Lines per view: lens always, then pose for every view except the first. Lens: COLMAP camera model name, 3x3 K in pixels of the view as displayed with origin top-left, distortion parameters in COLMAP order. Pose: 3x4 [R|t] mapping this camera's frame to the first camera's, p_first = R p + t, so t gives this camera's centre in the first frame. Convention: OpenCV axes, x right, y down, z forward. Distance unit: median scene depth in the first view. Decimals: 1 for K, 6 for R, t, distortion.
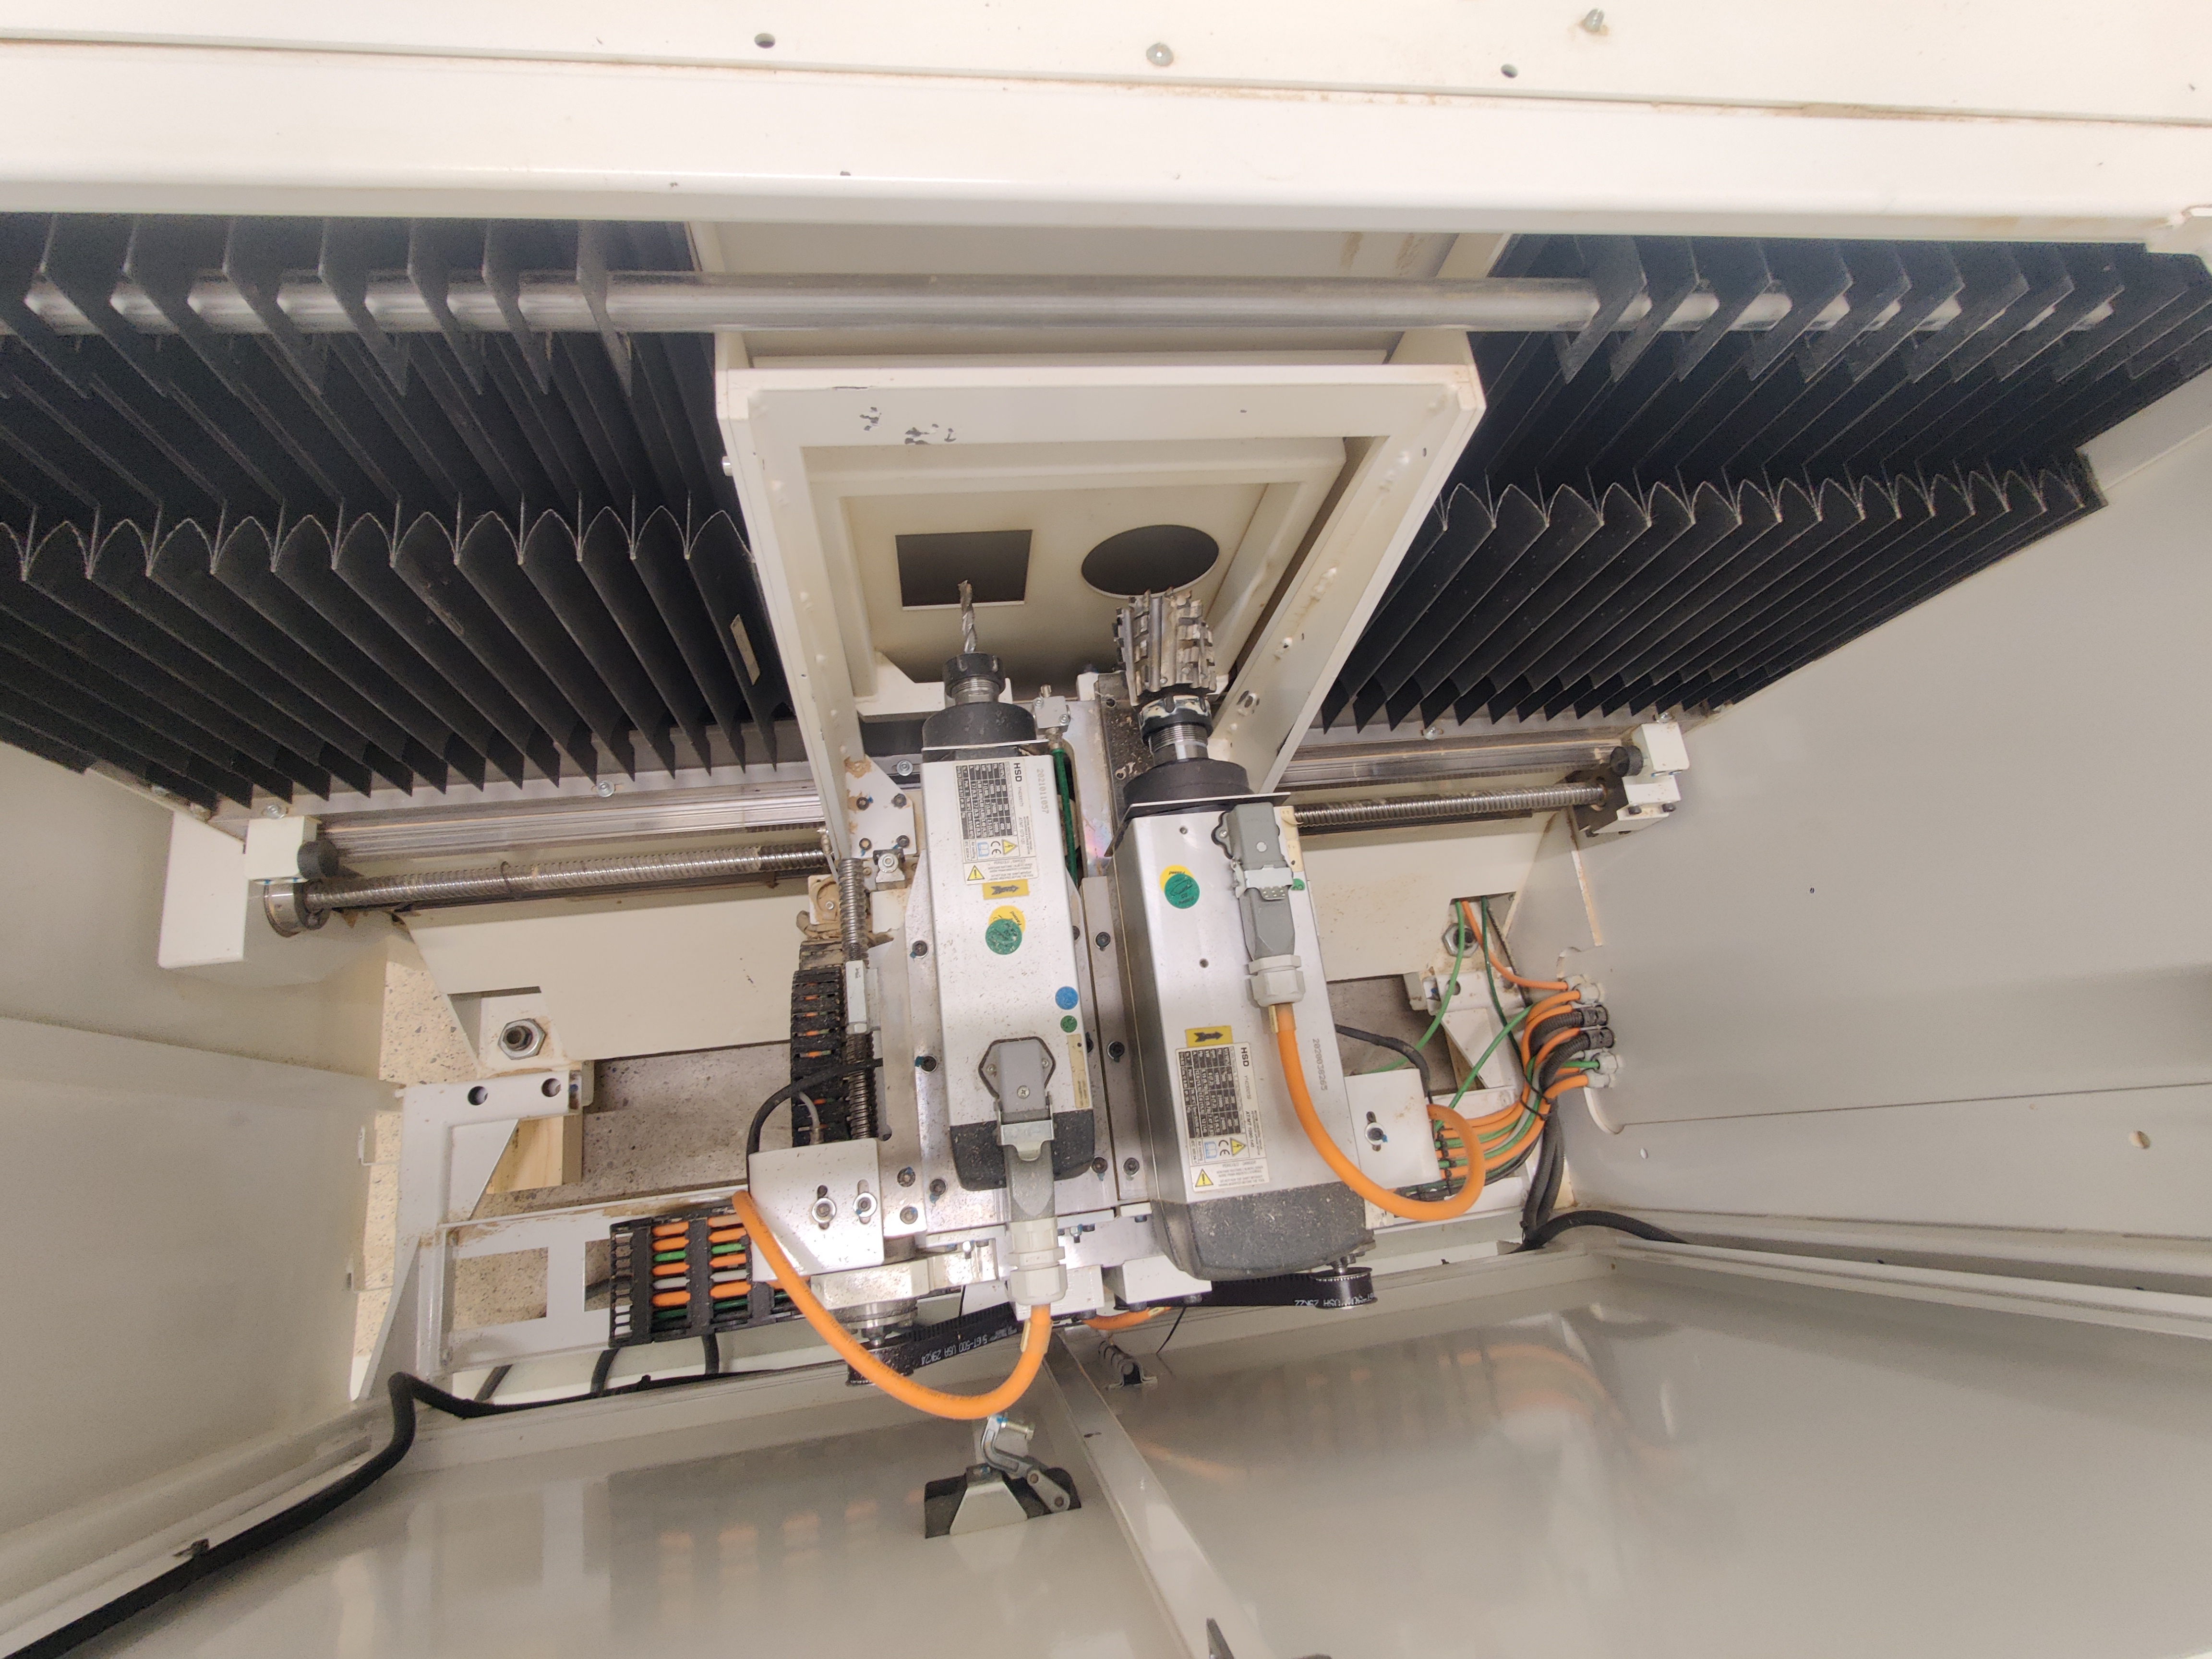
lens RADIAL K [[801.3, 0, 1106.0], [0, 801.3, 829.5], [0, 0, 1]] dist [0.000578, 0.000005]
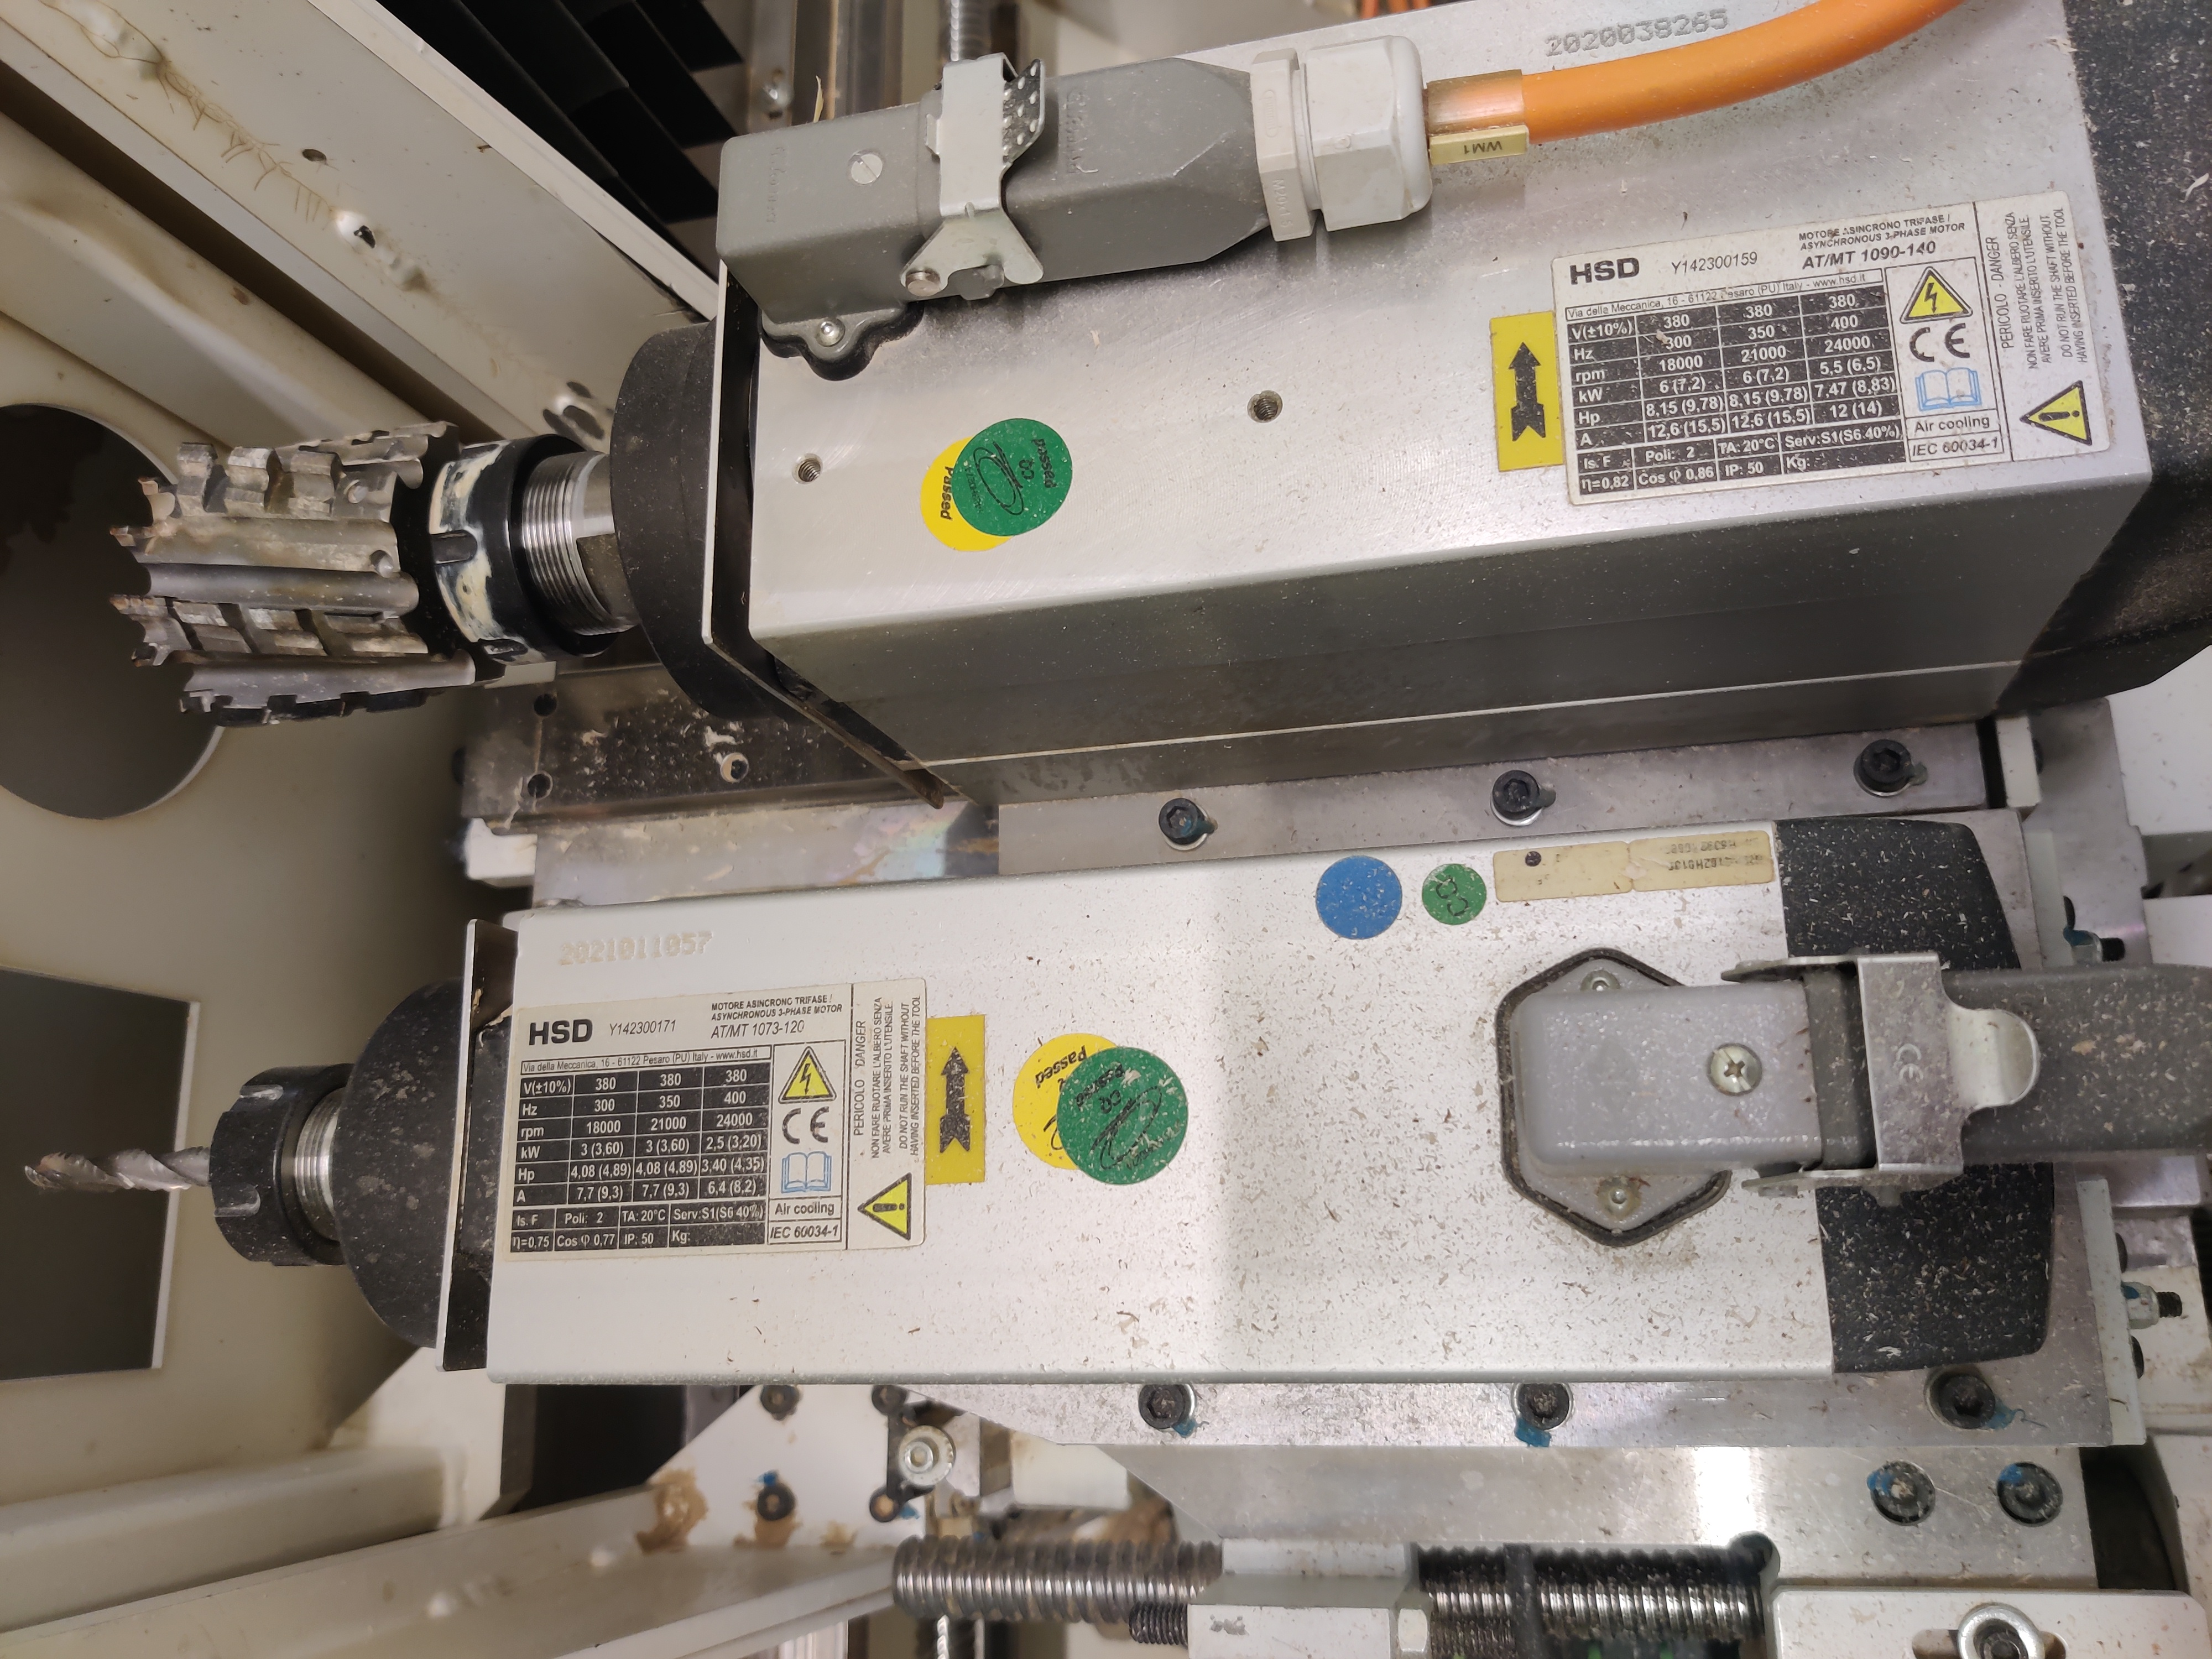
lens RADIAL K [[1484.3, 0, 1106.0], [0, 1484.3, 829.5], [0, 0, 1]] dist [0.001424, -0.033705]
pose [[0.071391, -0.994459, 0.077161, -0.066704], [0.996109, 0.075089, 0.046138, 0.093683], [-0.051676, 0.073567, 0.995951, 0.469663]]
